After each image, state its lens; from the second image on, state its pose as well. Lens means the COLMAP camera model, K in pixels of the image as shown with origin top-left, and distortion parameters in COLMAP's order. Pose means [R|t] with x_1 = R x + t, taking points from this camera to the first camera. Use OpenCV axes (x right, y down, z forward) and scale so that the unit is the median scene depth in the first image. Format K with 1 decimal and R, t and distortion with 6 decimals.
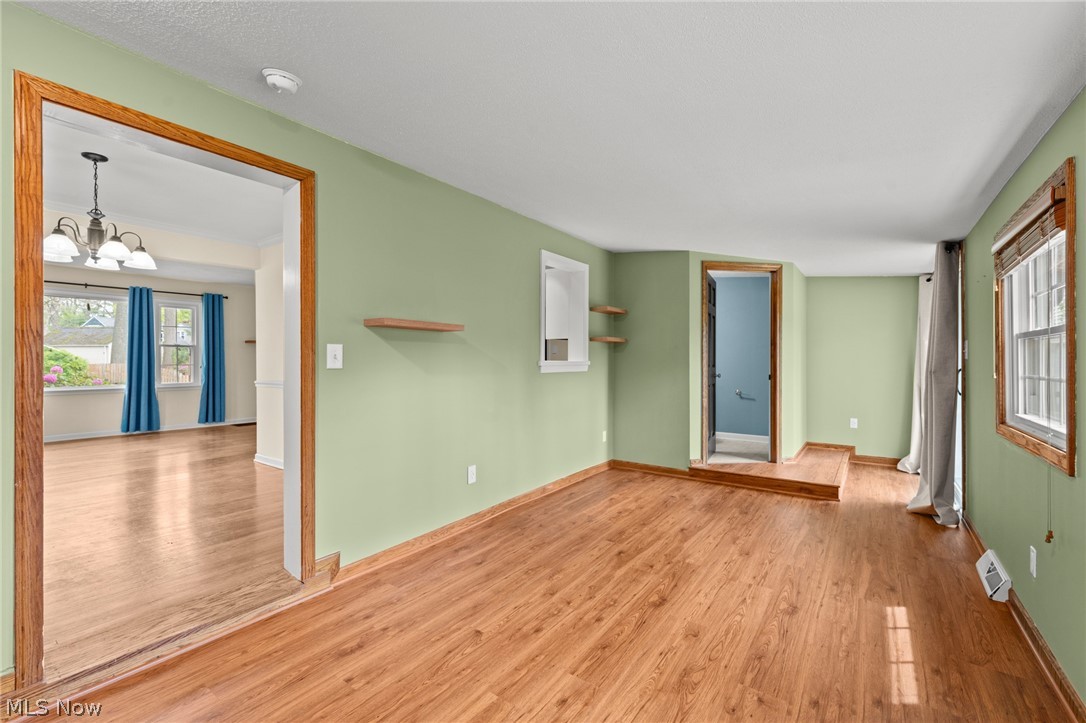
lens RADIAL K [[462.9, 0, 543.4], [0, 462.9, 360.1], [0, 0, 1]] dist [0.004025, -0.000046]
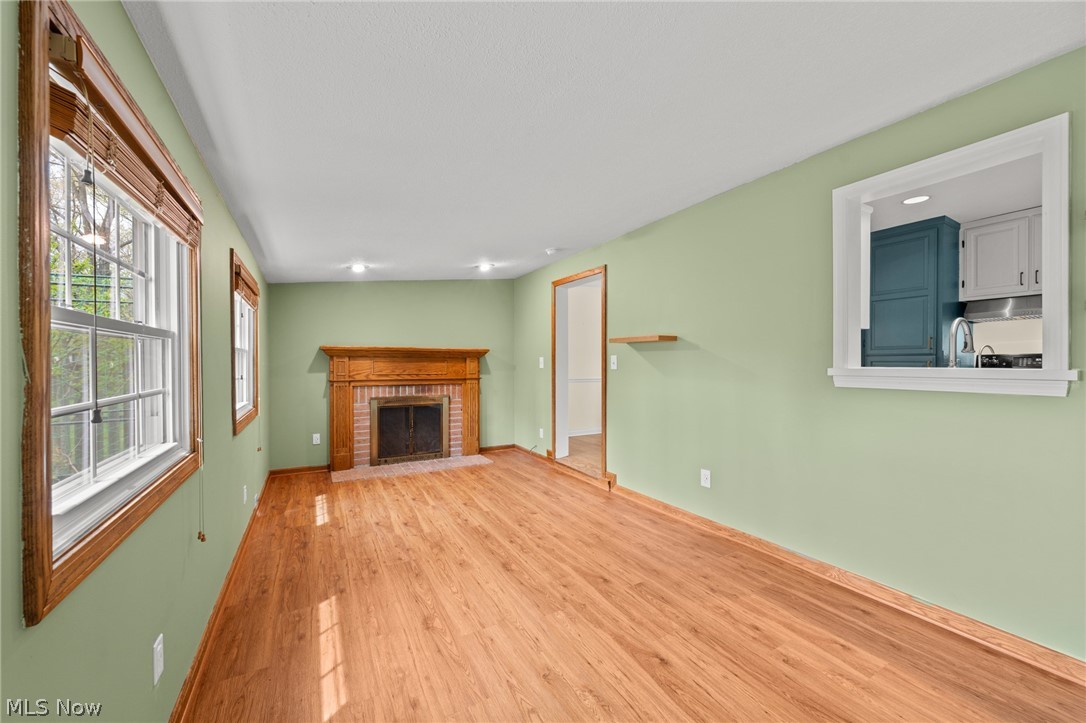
lens RADIAL K [[417.9, 0, 544.2], [0, 417.9, 367.6], [0, 0, 1]] dist [0.000391, -0.001342]
pose [[-0.428416, 0.010911, -0.903516, 0.887348], [0.000101, 0.999928, 0.012027, -0.006258], [0.903582, 0.005062, -0.428386, 1.160851]]
